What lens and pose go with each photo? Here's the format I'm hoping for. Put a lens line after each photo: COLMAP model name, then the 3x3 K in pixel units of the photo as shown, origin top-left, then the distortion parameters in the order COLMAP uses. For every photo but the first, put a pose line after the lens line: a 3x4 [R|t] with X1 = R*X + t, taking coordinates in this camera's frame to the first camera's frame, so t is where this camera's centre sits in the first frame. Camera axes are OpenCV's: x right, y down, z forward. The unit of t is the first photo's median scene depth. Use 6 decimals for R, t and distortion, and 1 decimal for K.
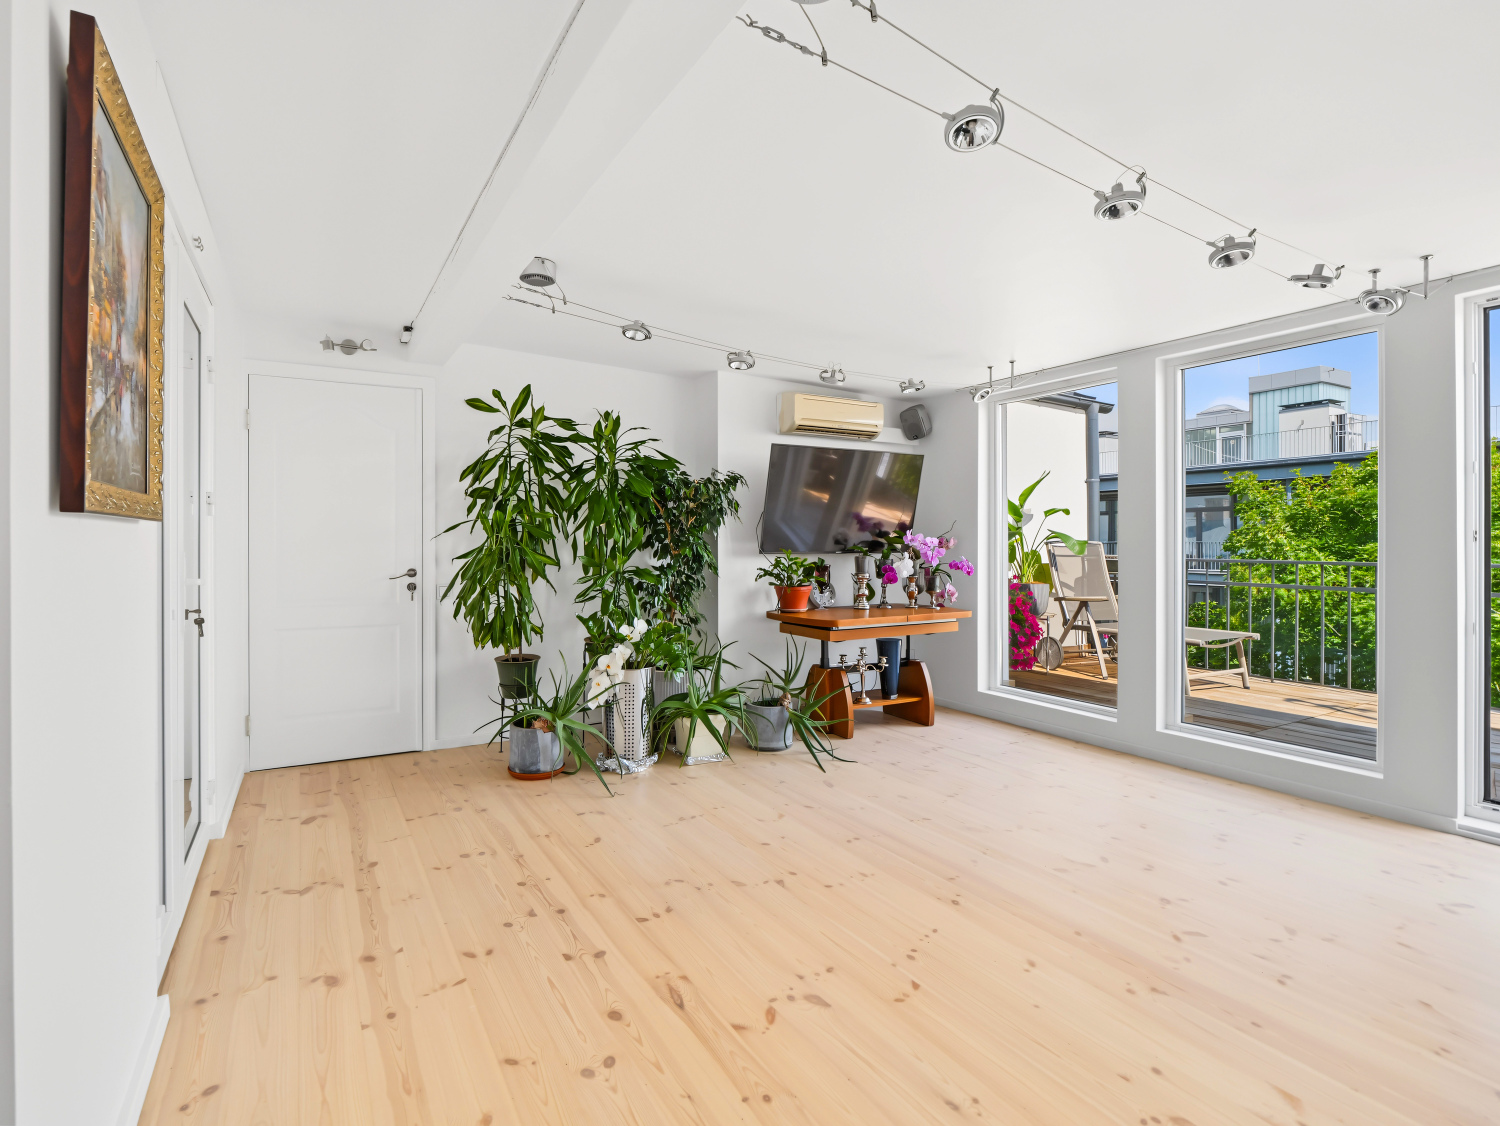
lens RADIAL K [[728.7, 0, 741.6], [0, 728.7, 551.3], [0, 0, 1]] dist [-0.016036, 0.000386]
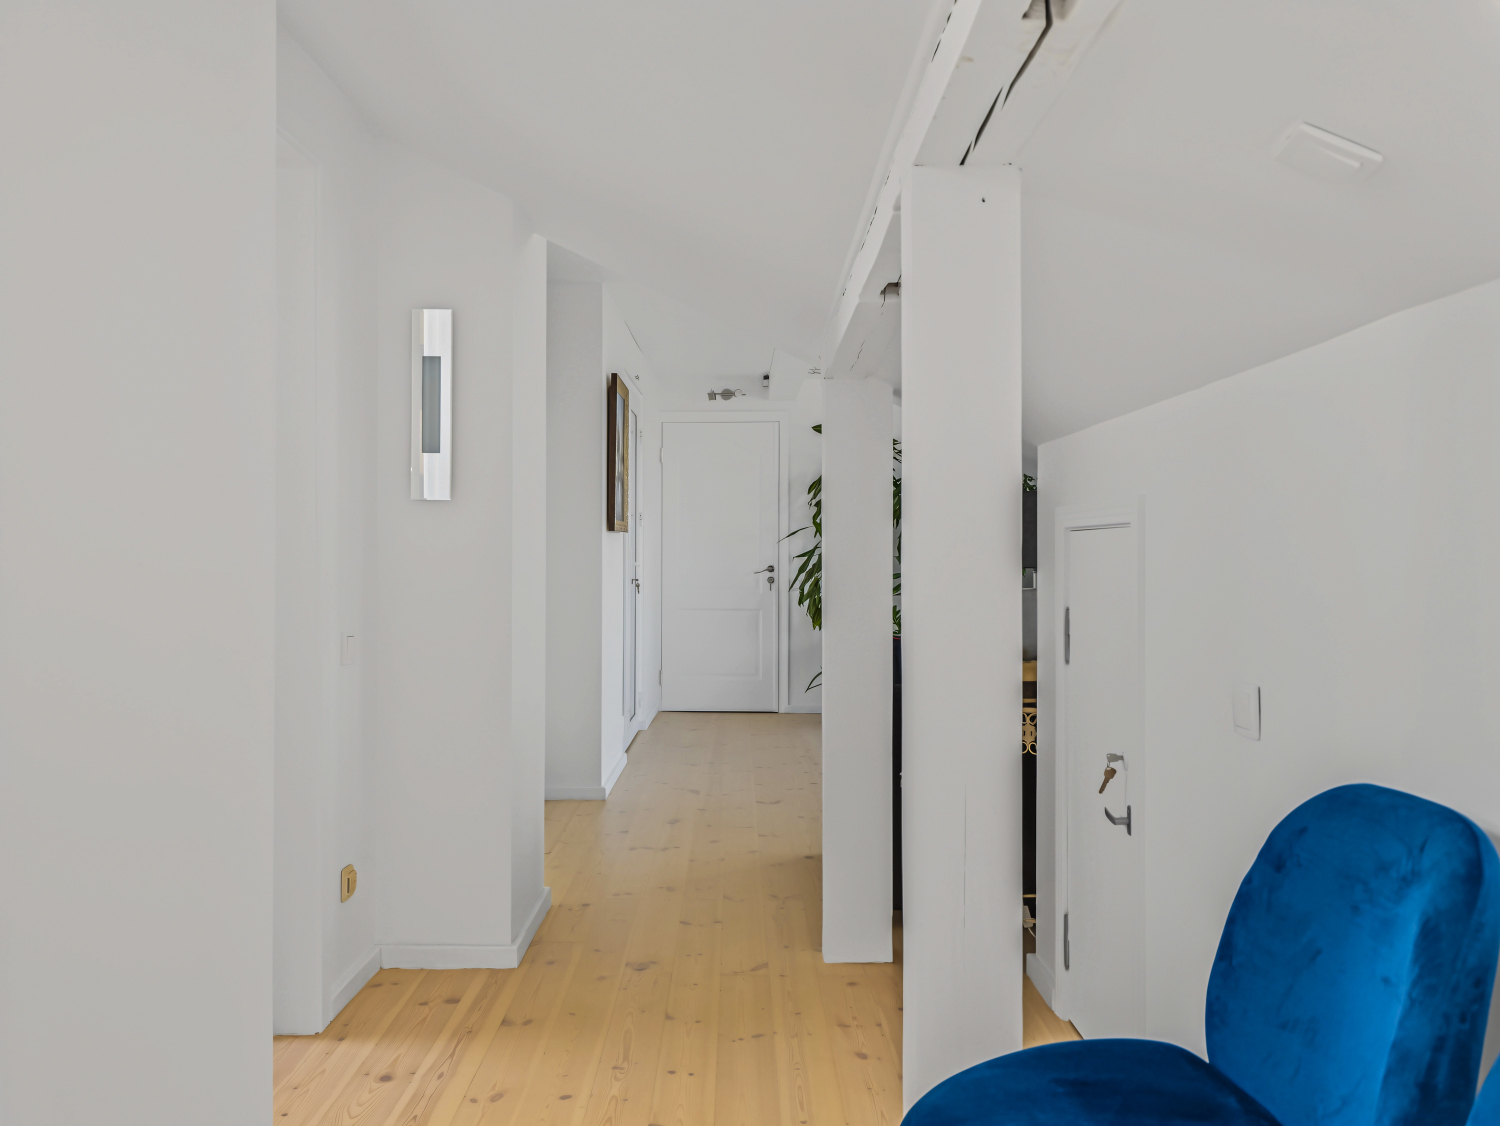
lens RADIAL K [[1305.3, 0, 750.0], [0, 1305.3, 563.0], [0, 0, 1]] dist [0.010668, 0.008180]
pose [[0.859659, 0.002177, -0.510864, 0.707059], [-0.004503, 0.999984, -0.003317, 0.028810], [0.510849, 0.005151, 0.859655, -1.013747]]
